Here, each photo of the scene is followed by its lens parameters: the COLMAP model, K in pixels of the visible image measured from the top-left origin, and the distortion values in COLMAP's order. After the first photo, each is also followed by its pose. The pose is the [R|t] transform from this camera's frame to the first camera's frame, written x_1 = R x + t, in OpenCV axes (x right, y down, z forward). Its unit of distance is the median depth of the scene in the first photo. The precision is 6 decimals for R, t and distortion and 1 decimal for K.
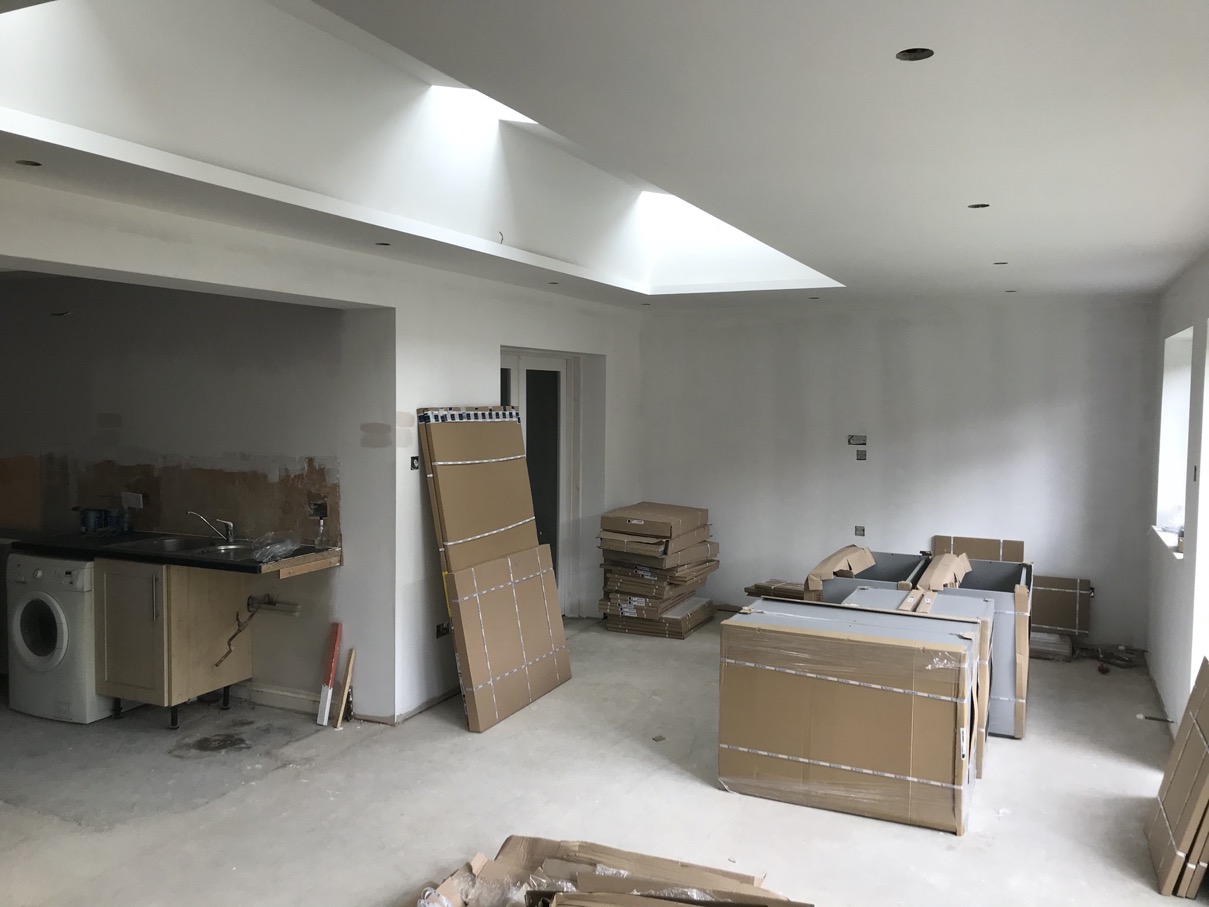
lens RADIAL K [[981.7, 0, 608.3], [0, 981.7, 459.4], [0, 0, 1]] dist [0.031710, -0.061549]
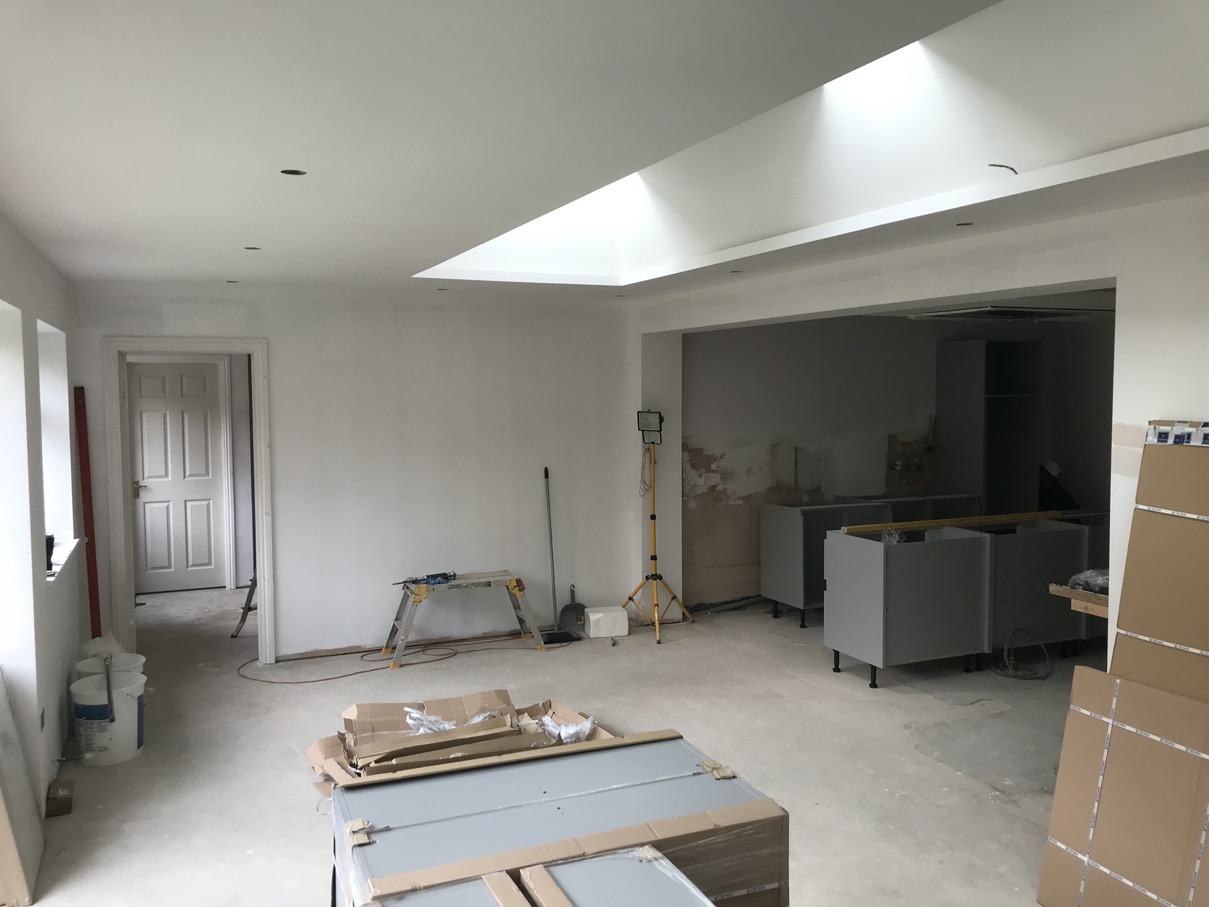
lens RADIAL K [[981.7, 0, 608.3], [0, 981.7, 459.4], [0, 0, 1]] dist [0.031710, -0.061549]
pose [[-0.673345, 0.046308, -0.737876, 0.607797], [-0.055046, 0.992126, 0.112496, -0.090000], [0.737276, 0.116366, -0.665495, 1.318218]]
